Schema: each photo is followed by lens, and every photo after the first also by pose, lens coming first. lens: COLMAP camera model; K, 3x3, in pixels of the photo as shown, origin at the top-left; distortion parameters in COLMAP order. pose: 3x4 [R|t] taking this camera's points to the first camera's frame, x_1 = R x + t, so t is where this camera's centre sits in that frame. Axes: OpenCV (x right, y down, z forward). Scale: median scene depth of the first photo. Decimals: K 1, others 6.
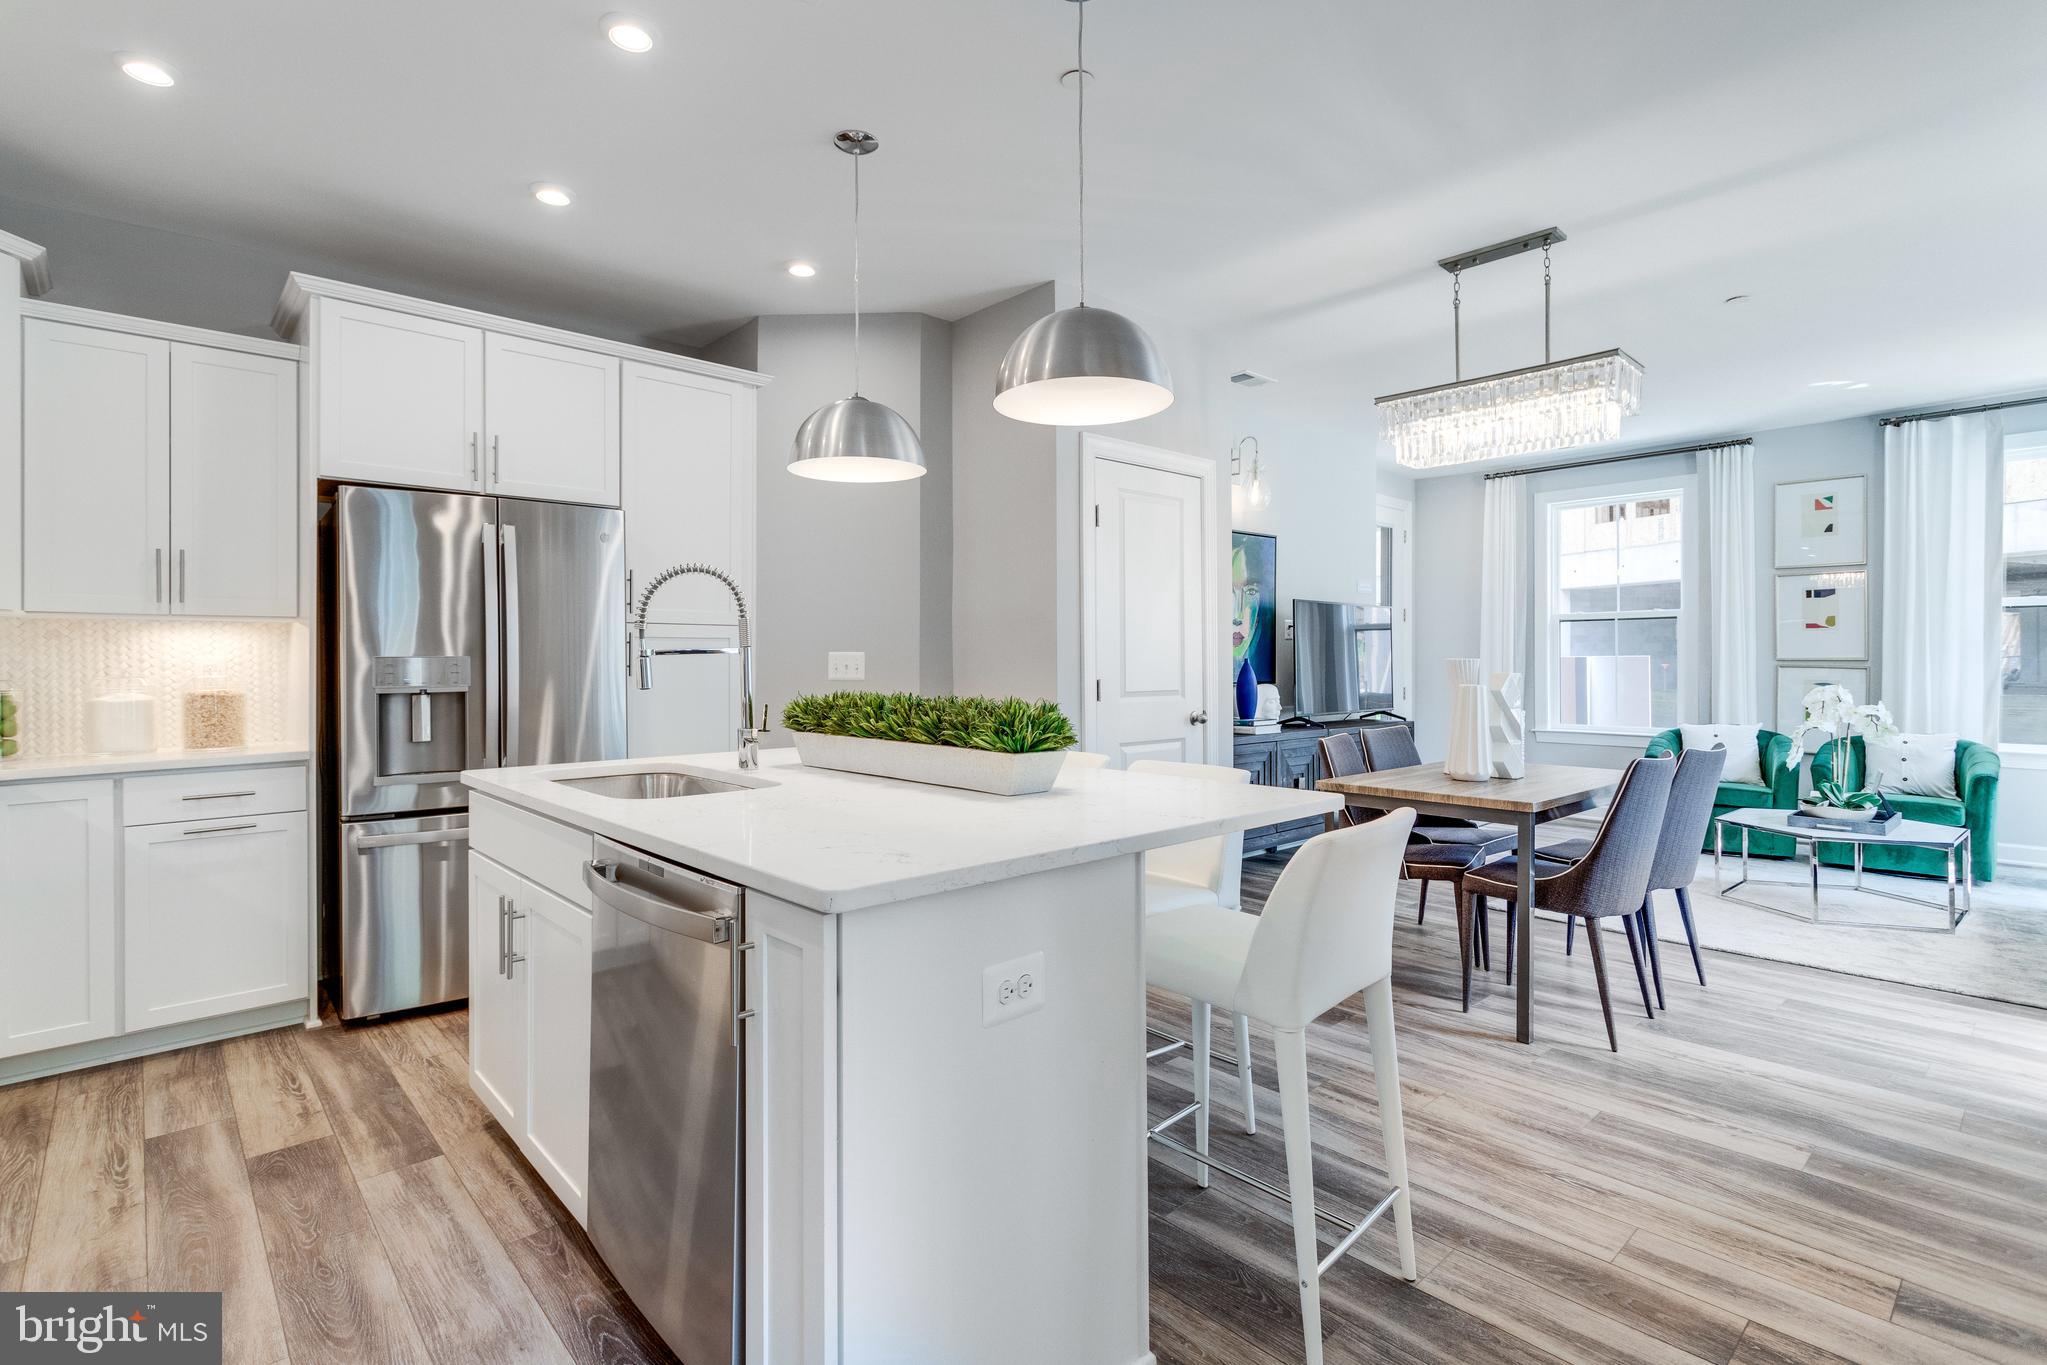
lens RADIAL K [[973.8, 0, 1022.4], [0, 973.8, 656.6], [0, 0, 1]] dist [0.000009, 0.000080]
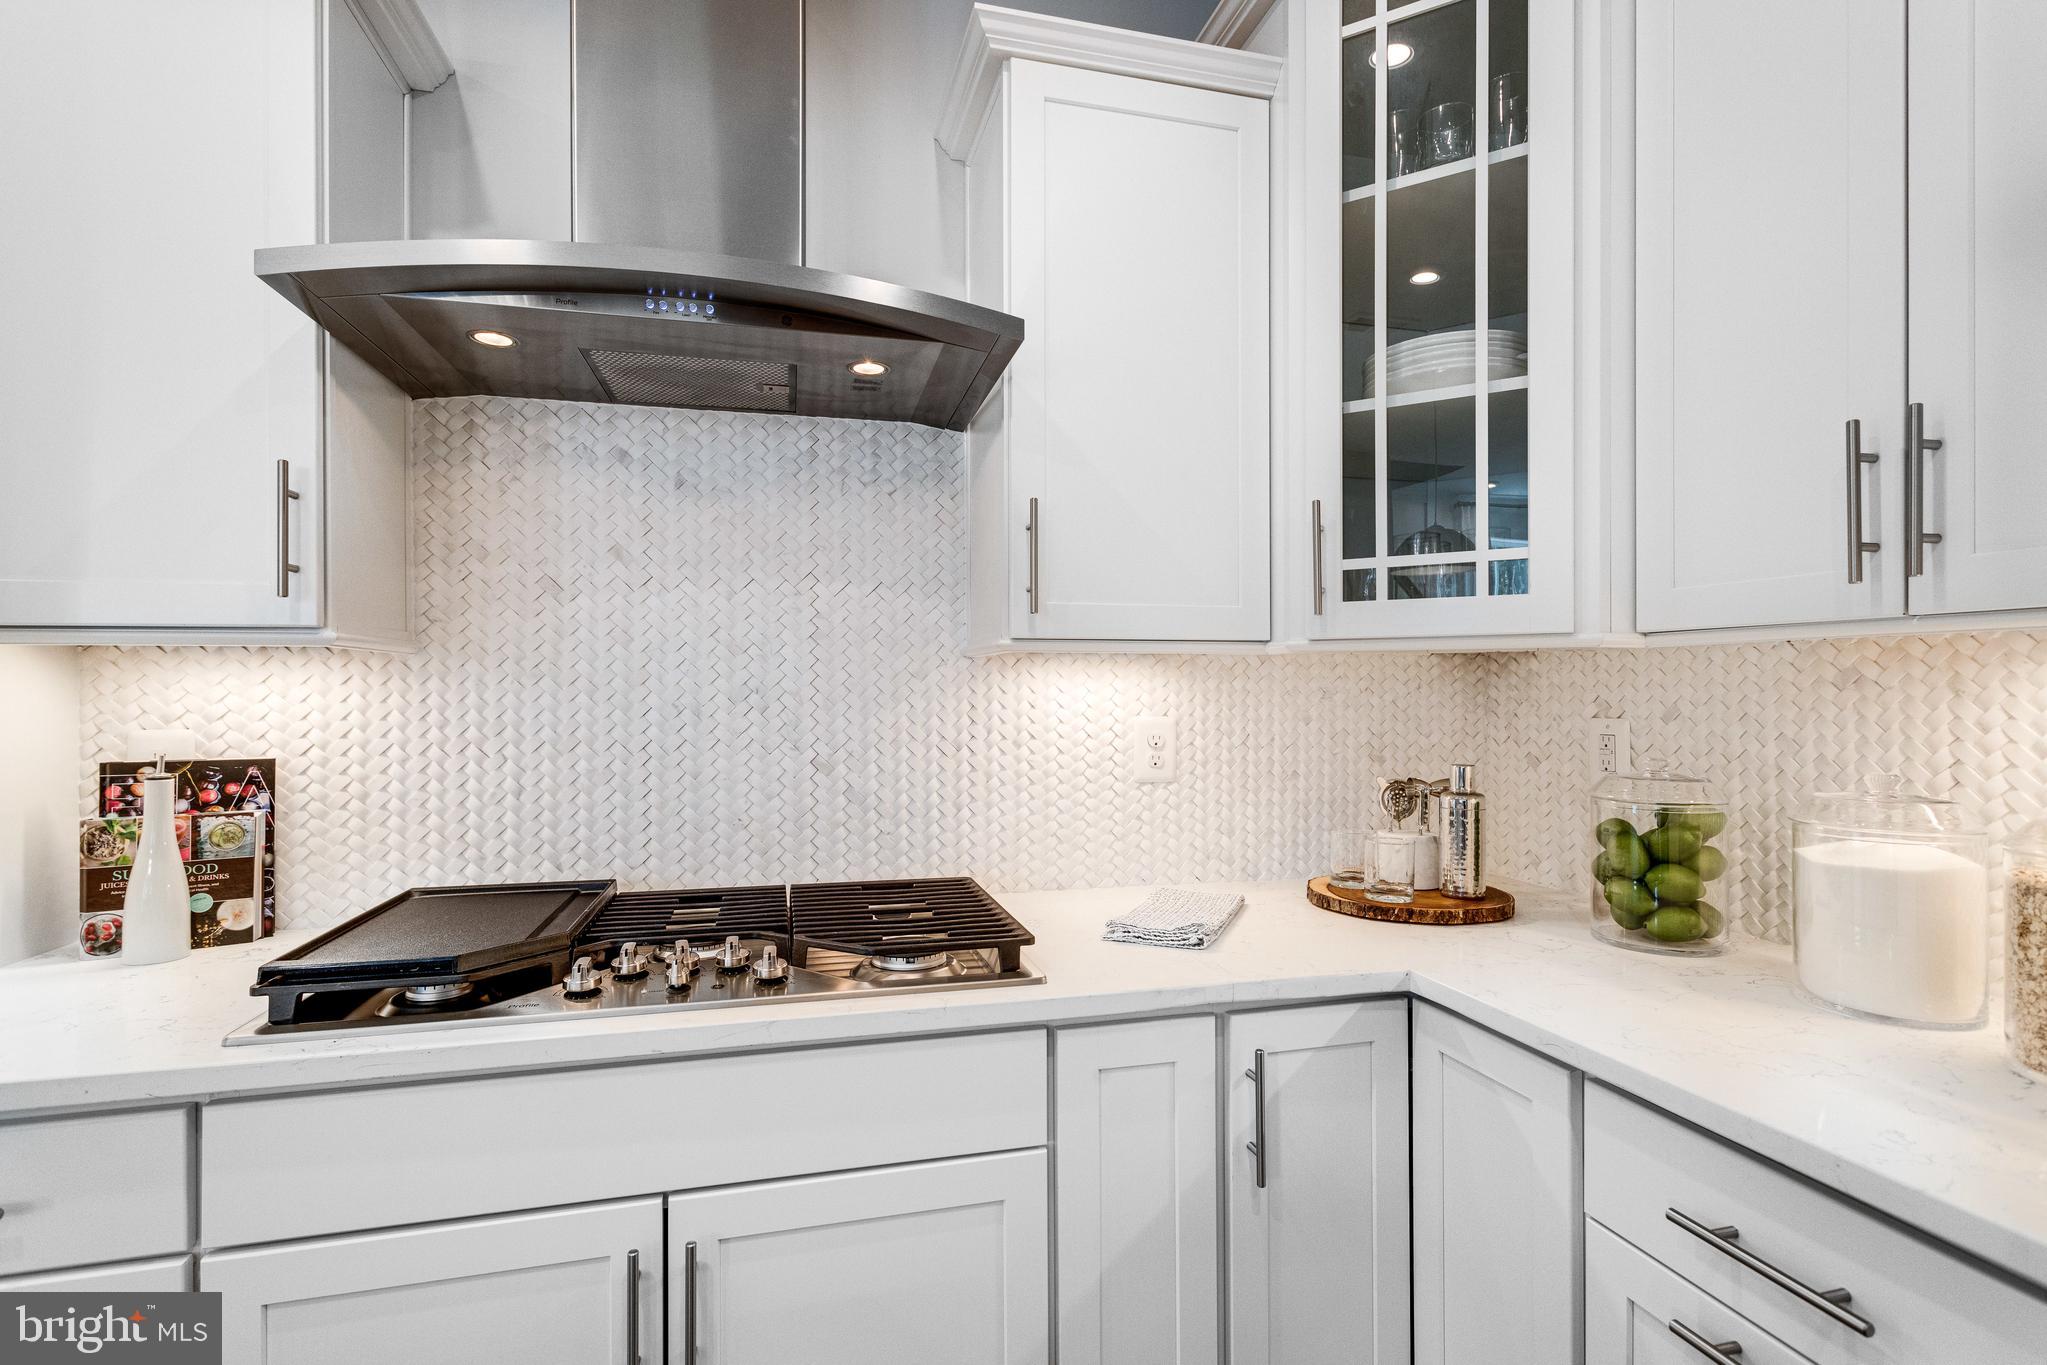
lens RADIAL K [[968.5, 0, 998.9], [0, 968.5, 681.7], [0, 0, 1]] dist [0.001476, 0.000413]
pose [[-0.498975, 0.002868, -0.866612, -1.064963], [0.004185, 0.999991, 0.000899, -0.056495], [0.866606, -0.003178, -0.498983, 2.155264]]
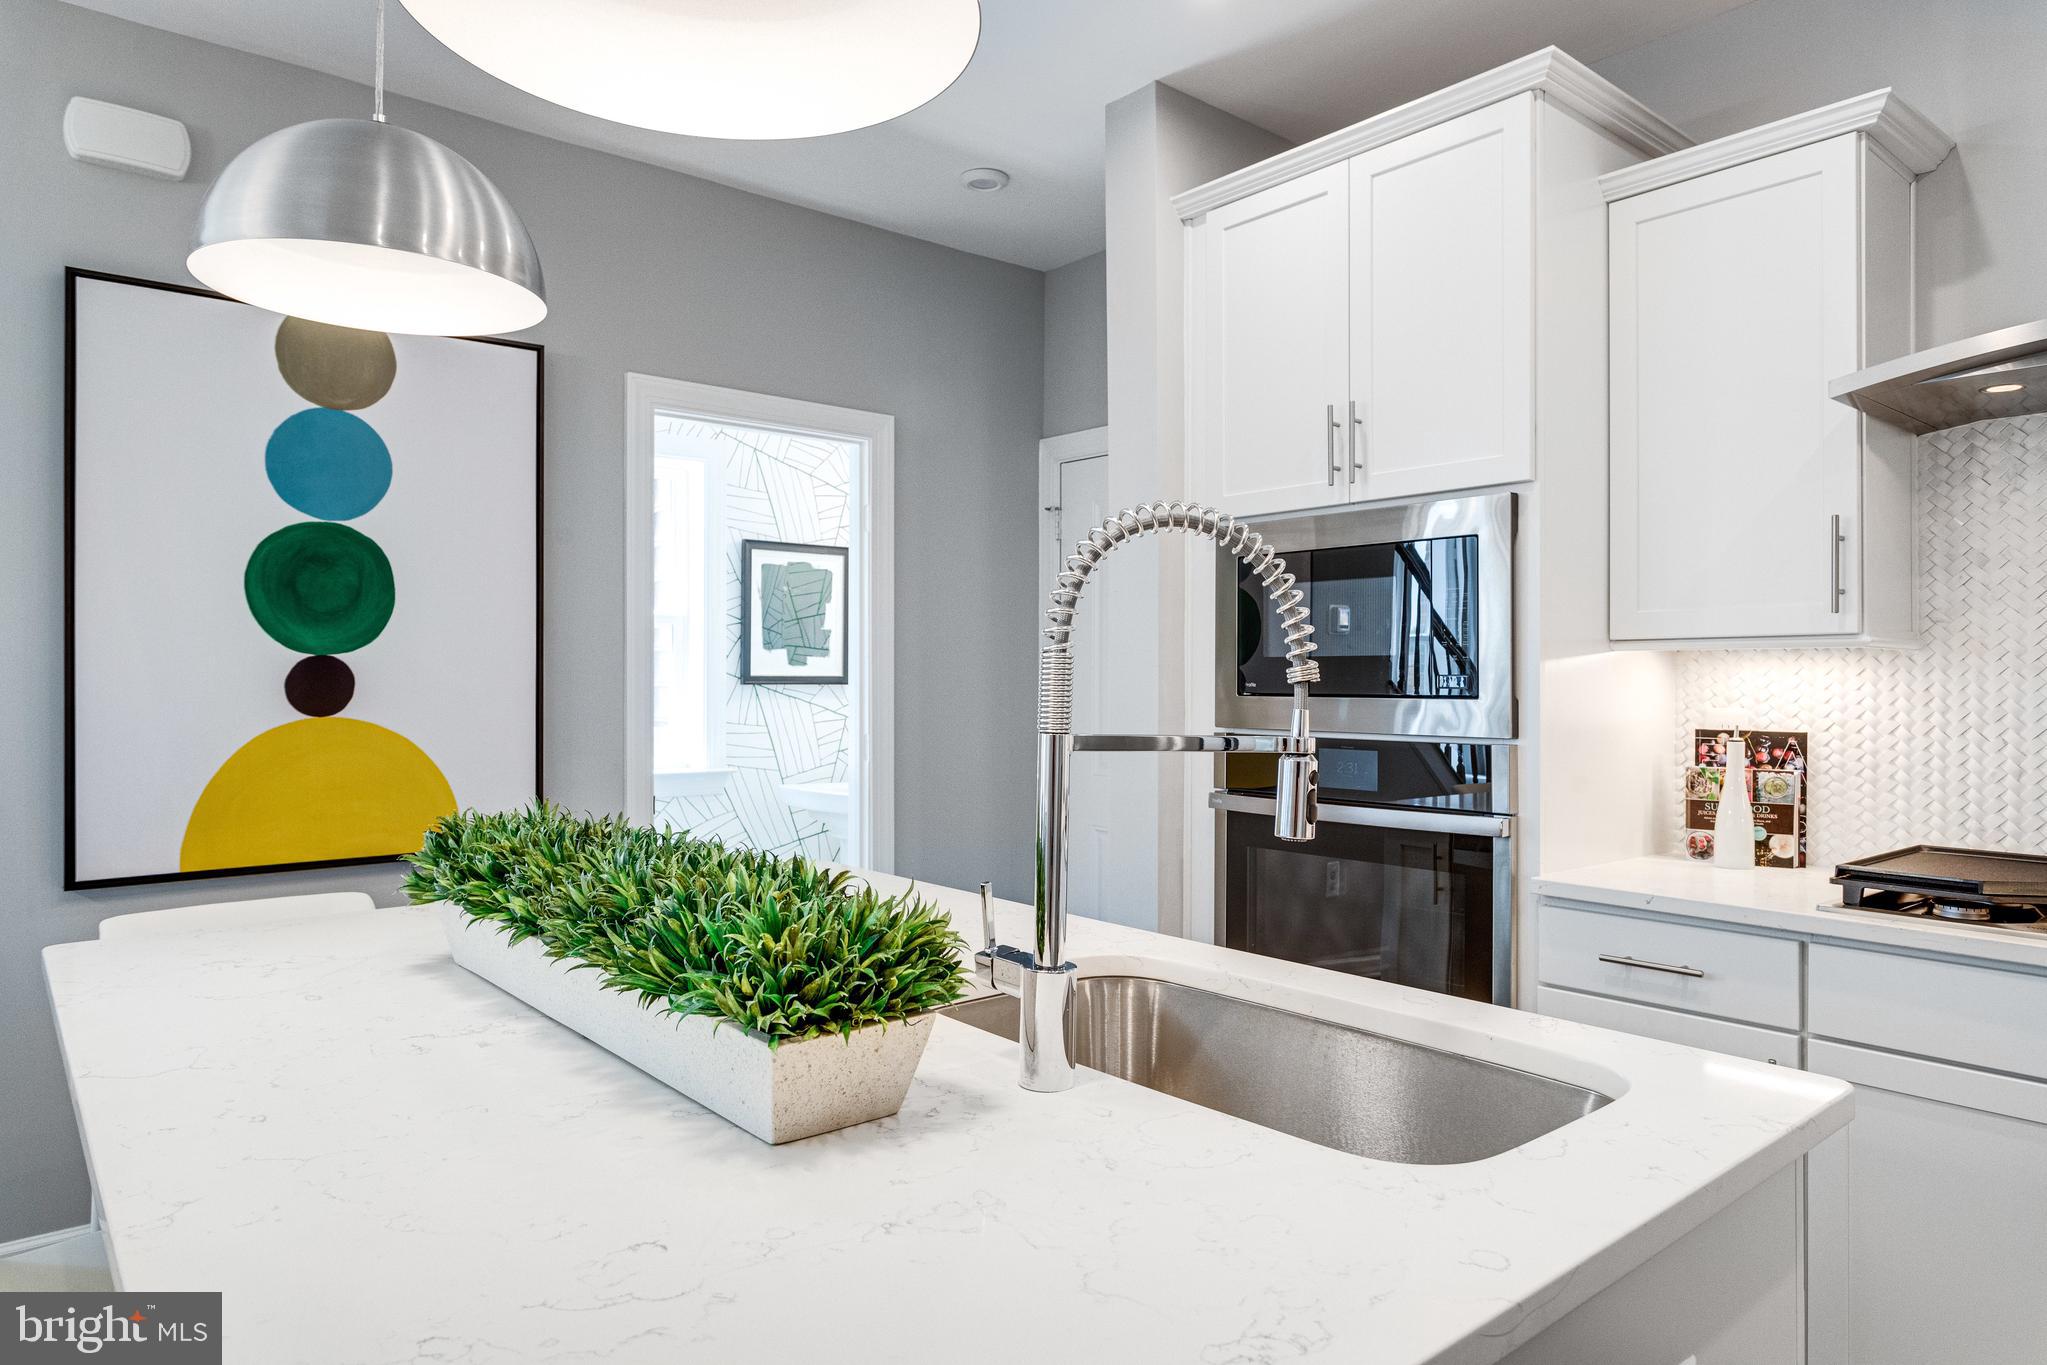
lens RADIAL K [[1258.8, 0, 1027.2], [0, 1258.8, 673.7], [0, 0, 1]] dist [-0.004559, 0.000338]
pose [[-0.999096, 0.003871, 0.042340, -0.534761], [0.003831, 0.999992, -0.001030, -0.061210], [-0.042343, -0.000867, -0.999103, 2.801618]]
